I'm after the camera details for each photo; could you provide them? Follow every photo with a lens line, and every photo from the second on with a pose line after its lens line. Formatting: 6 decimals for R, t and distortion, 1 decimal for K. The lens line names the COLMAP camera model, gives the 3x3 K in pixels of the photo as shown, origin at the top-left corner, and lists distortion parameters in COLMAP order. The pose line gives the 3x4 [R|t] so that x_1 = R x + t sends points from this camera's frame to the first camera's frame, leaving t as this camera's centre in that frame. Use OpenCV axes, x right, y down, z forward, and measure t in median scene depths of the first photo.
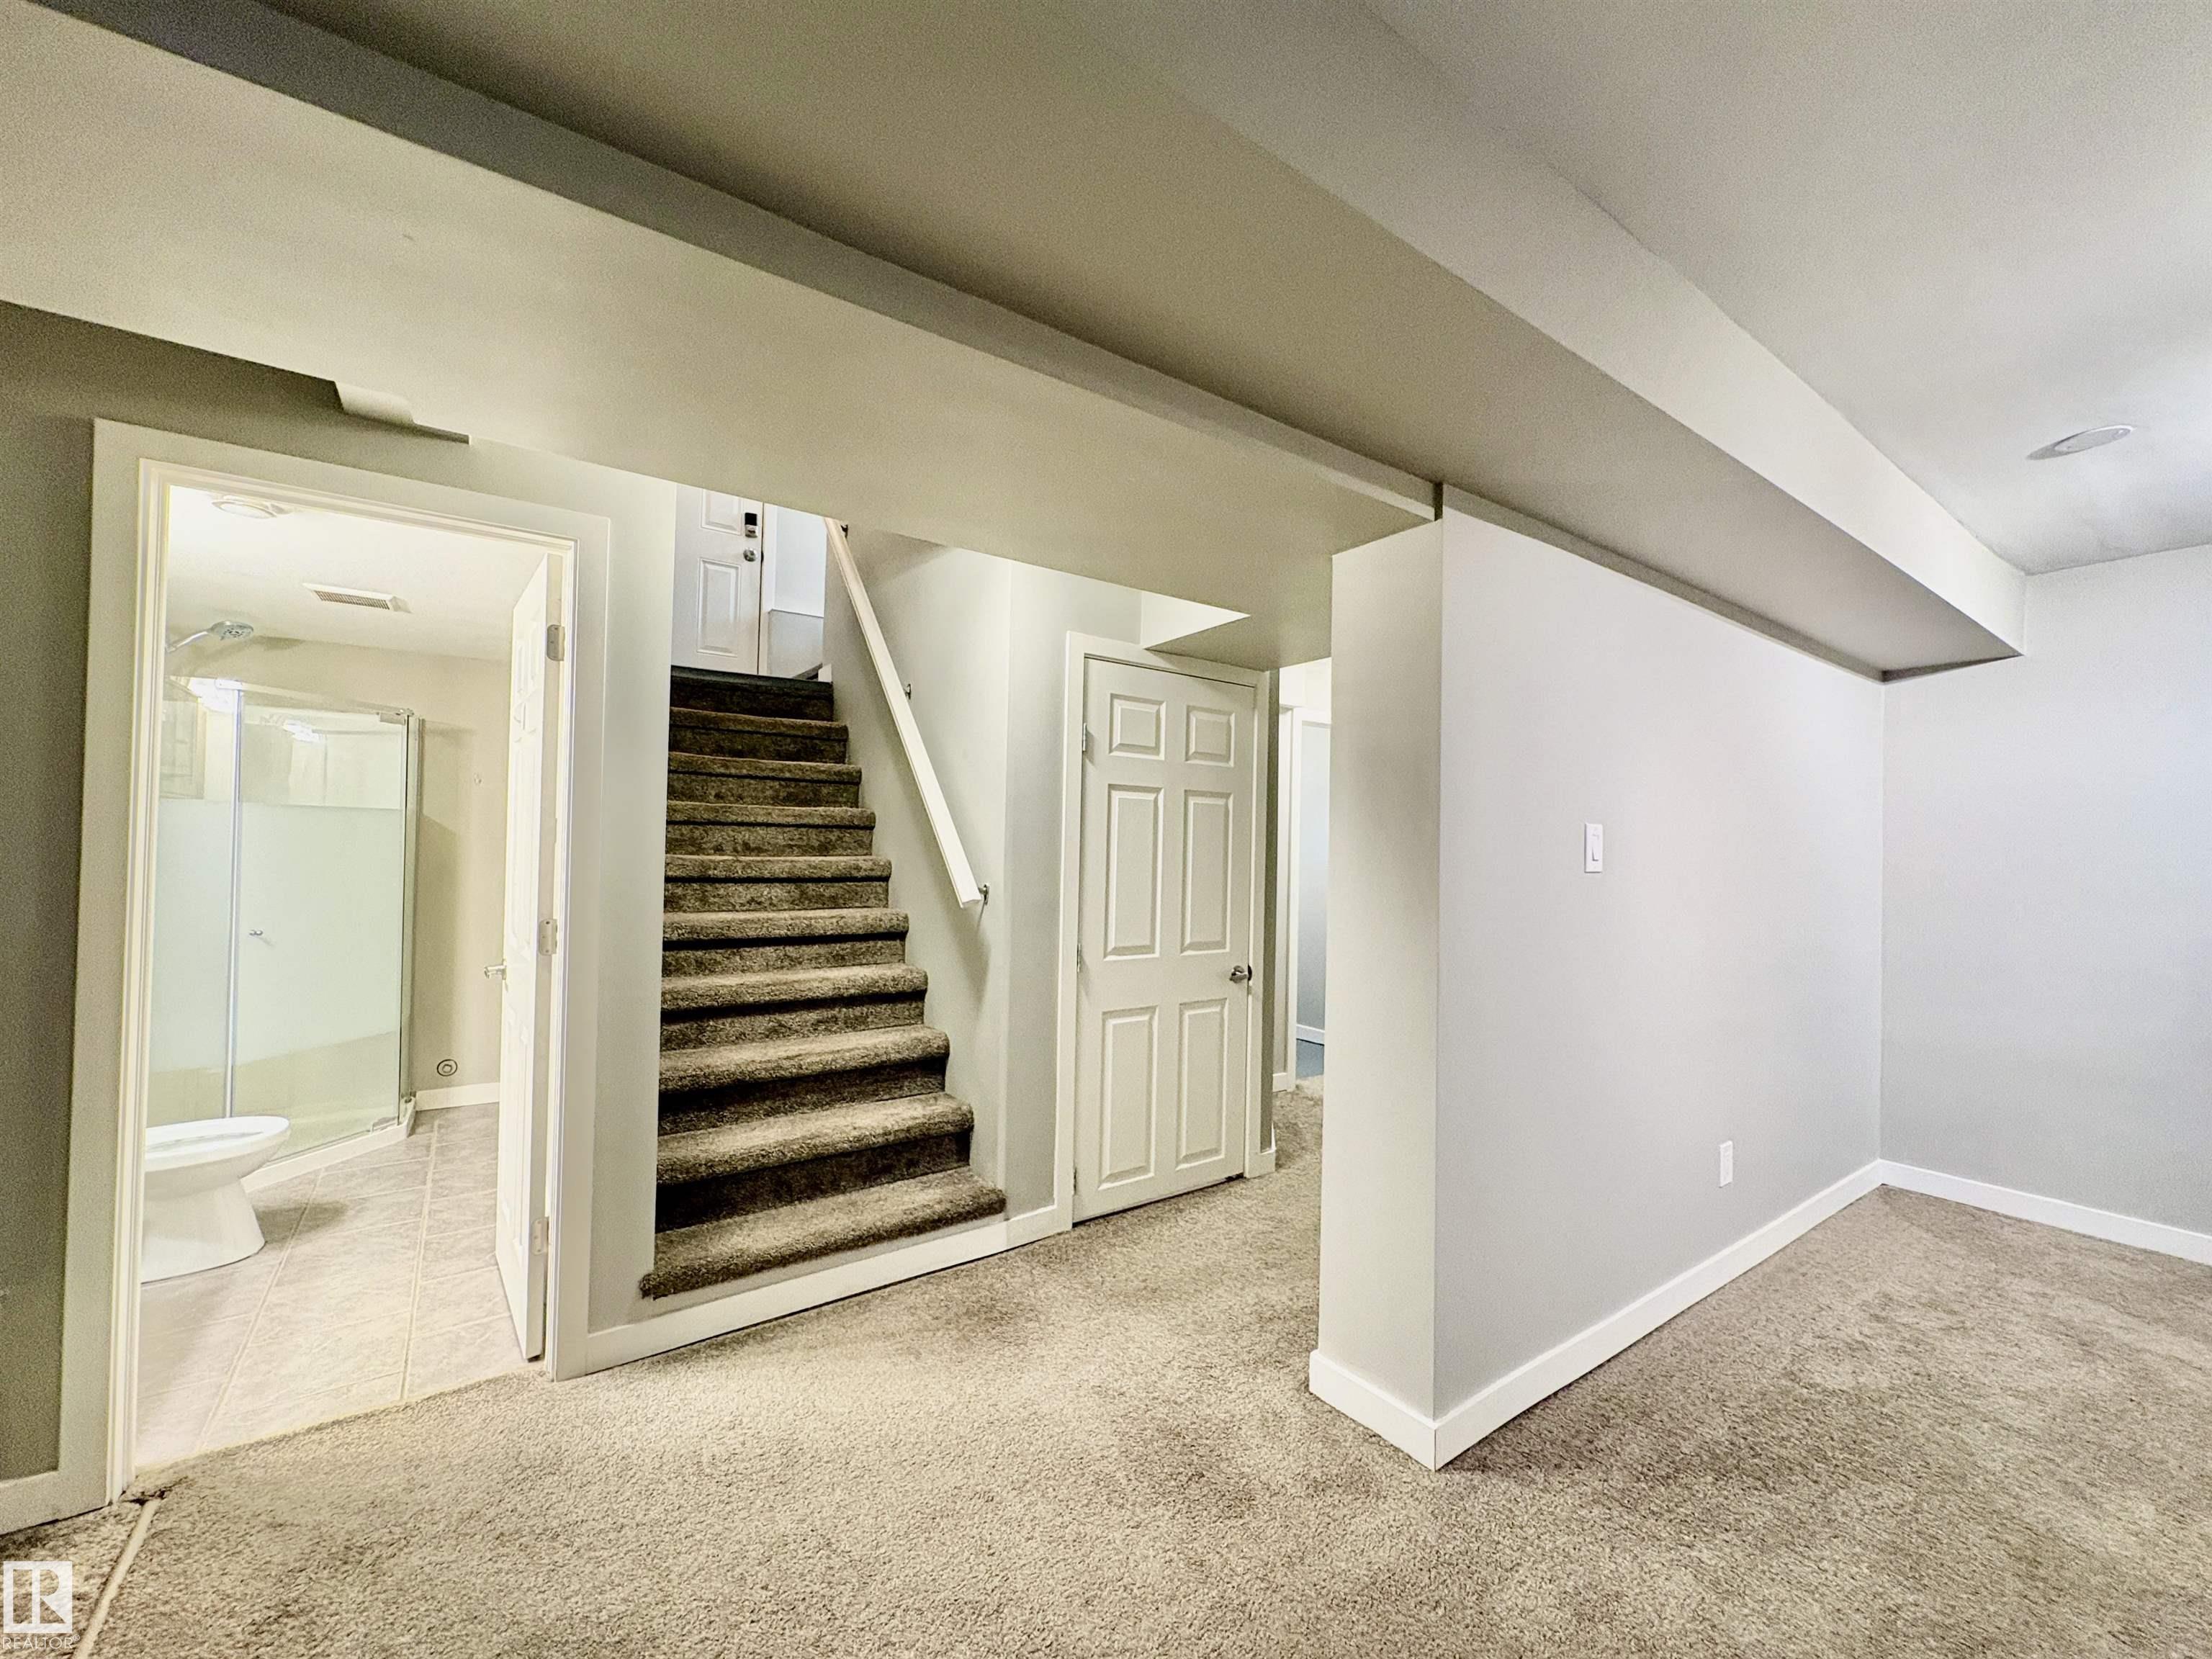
lens RADIAL K [[882.8, 0, 1104.0], [0, 882.8, 829.7], [0, 0, 1]] dist [-0.008473, 0.001455]
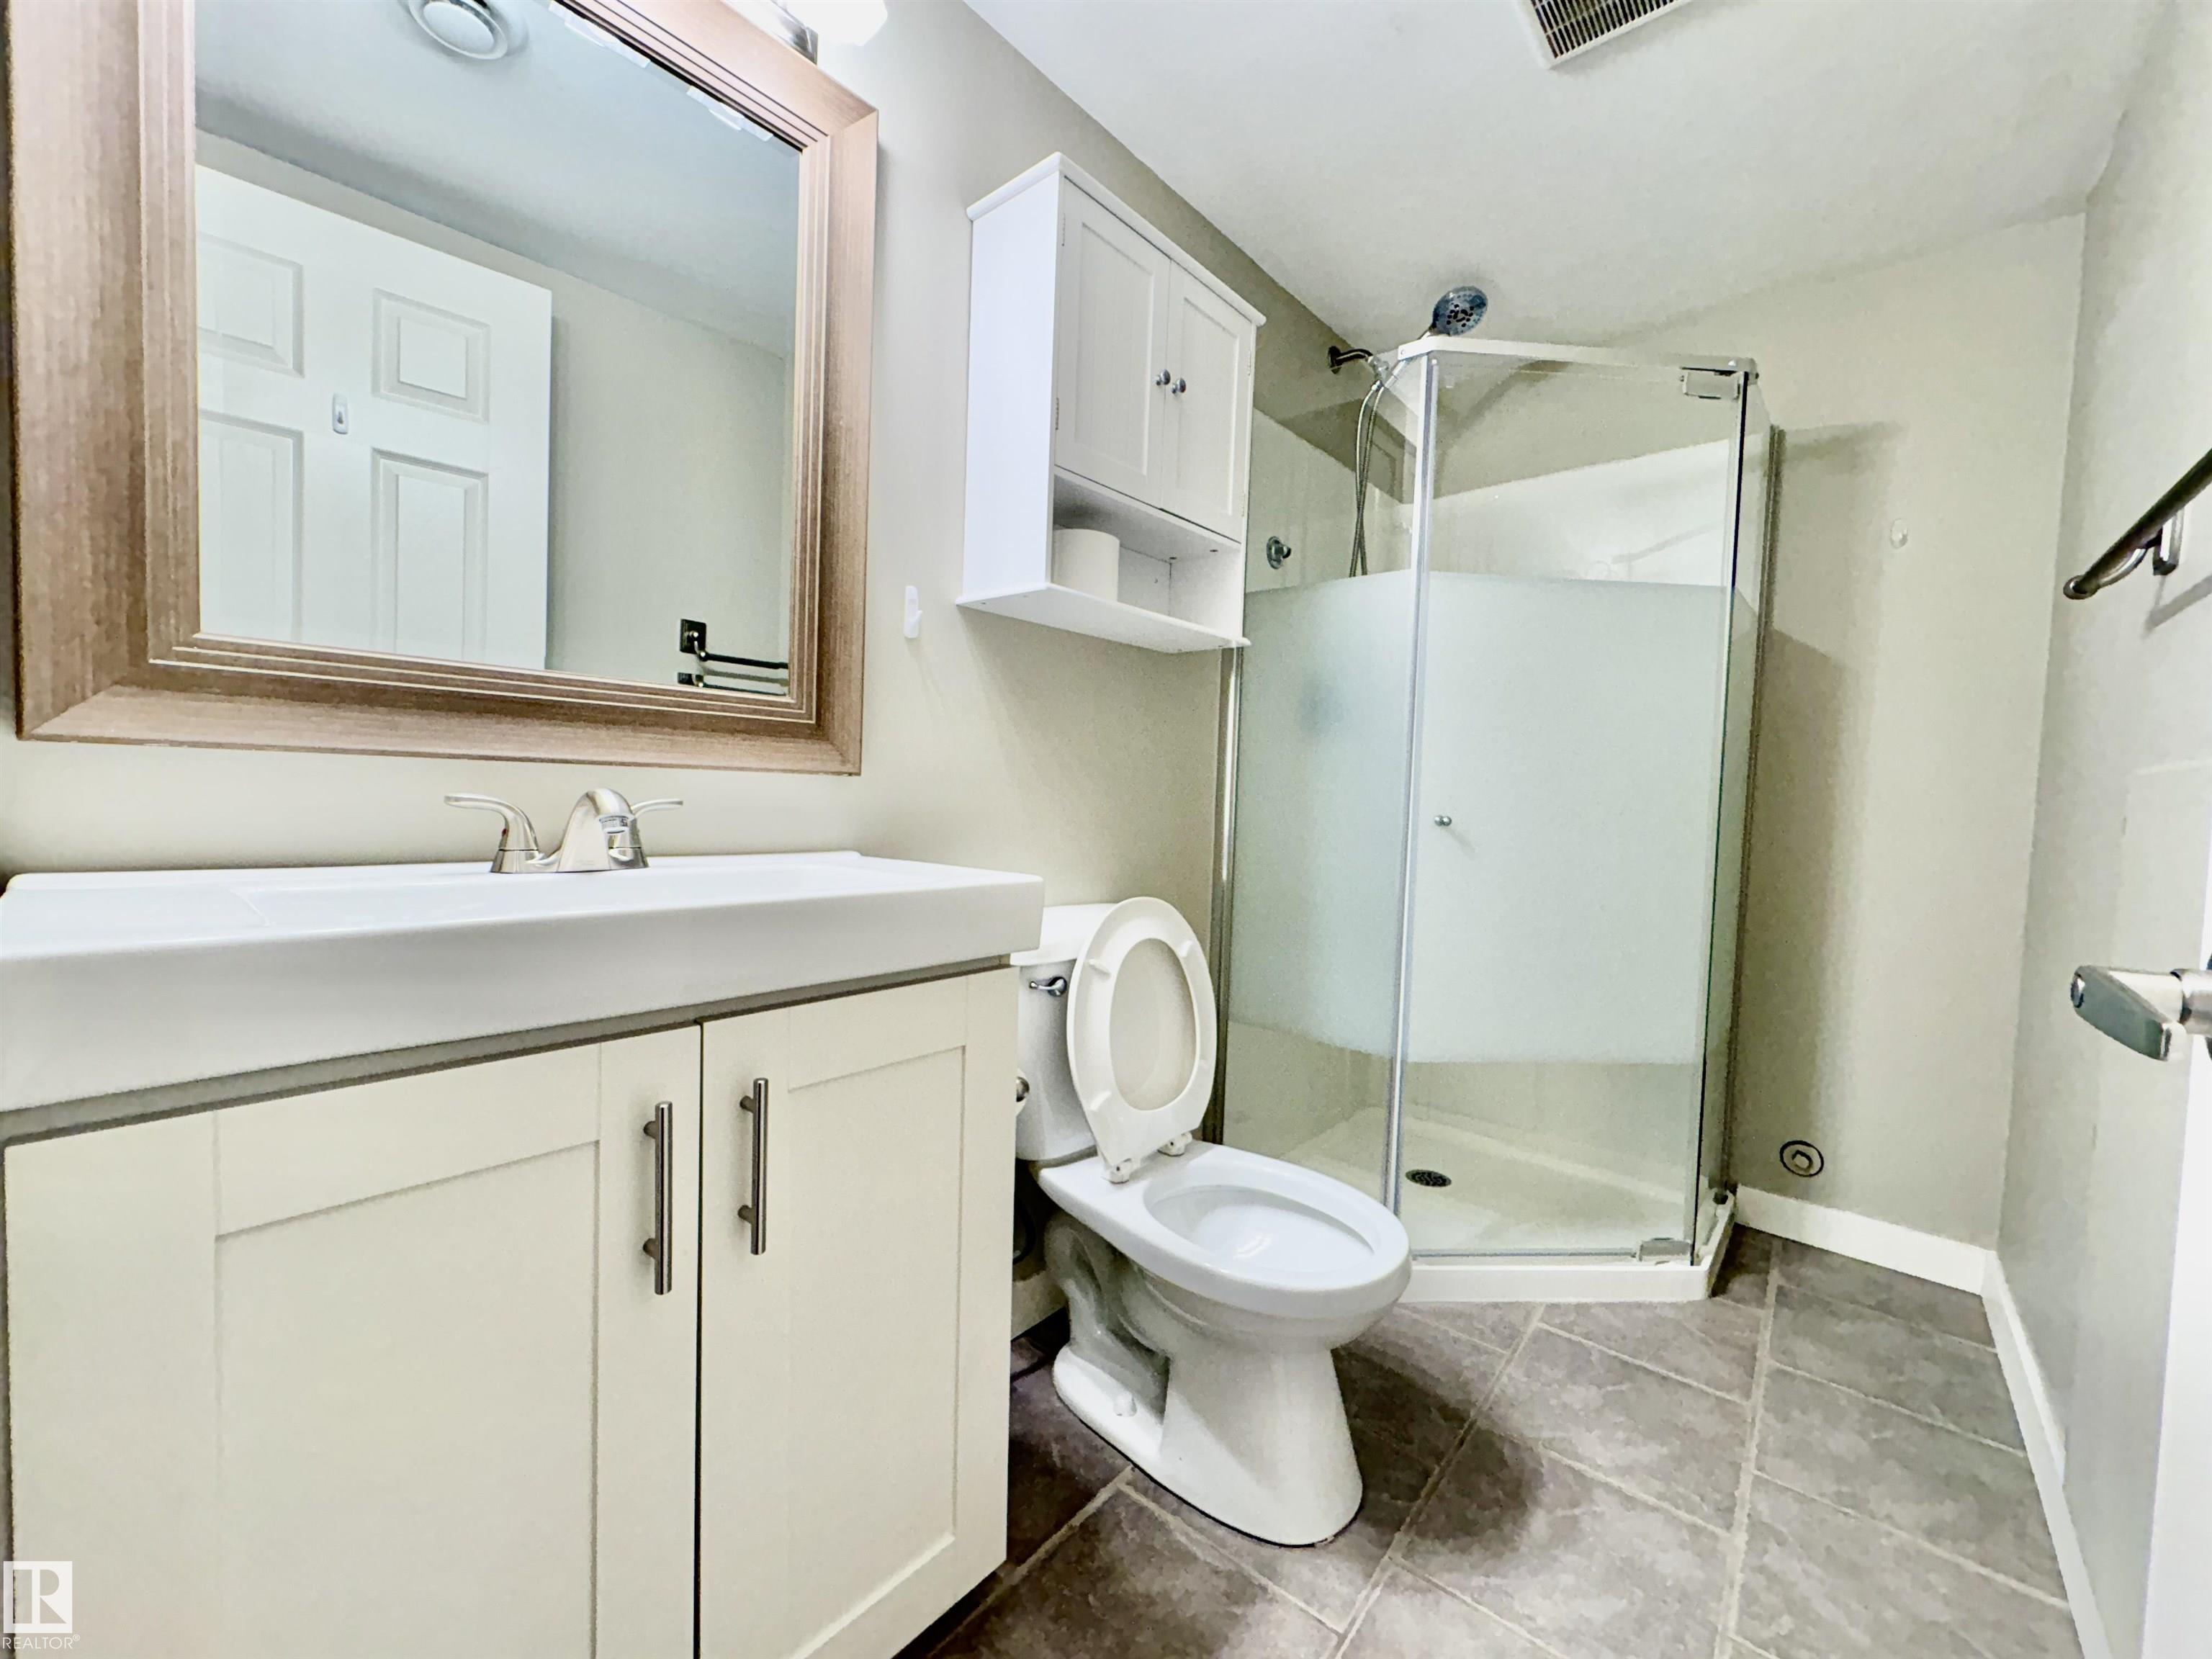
lens RADIAL K [[882.8, 0, 1101.5], [0, 882.8, 822.2], [0, 0, 1]] dist [-0.008473, 0.001455]
pose [[0.248642, 0.035430, -0.967947, -0.423742], [-0.009443, 0.999372, 0.034155, 0.085905], [0.968549, 0.000648, 0.248821, 0.560900]]
